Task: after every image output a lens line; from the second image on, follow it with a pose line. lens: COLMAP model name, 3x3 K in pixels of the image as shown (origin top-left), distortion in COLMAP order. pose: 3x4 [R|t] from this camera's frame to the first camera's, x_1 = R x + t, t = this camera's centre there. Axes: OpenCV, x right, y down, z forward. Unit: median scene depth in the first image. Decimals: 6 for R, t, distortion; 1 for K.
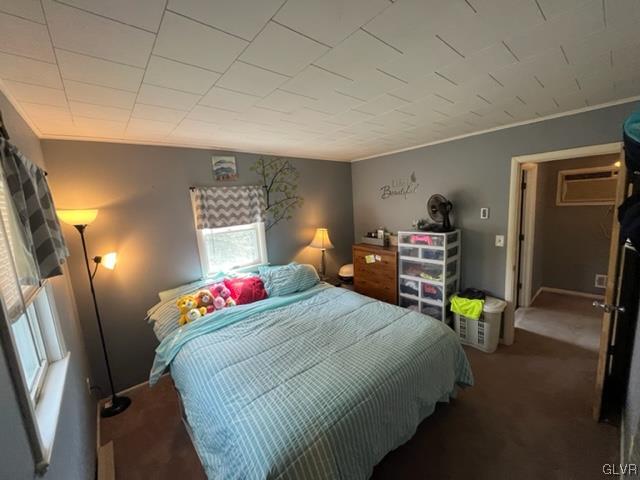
lens RADIAL K [[256.1, 0, 318.6], [0, 256.1, 239.3], [0, 0, 1]] dist [-0.002328, -0.000366]
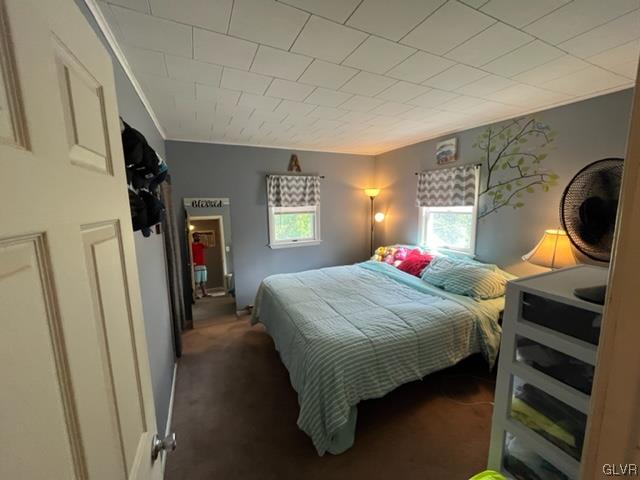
lens RADIAL K [[256.1, 0, 318.6], [0, 256.1, 239.3], [0, 0, 1]] dist [-0.002328, -0.000366]
pose [[-0.257682, 0.208308, -0.943508, 0.833942], [-0.109121, 0.963963, 0.242626, -0.125430], [0.960048, 0.165477, -0.225665, 0.782807]]
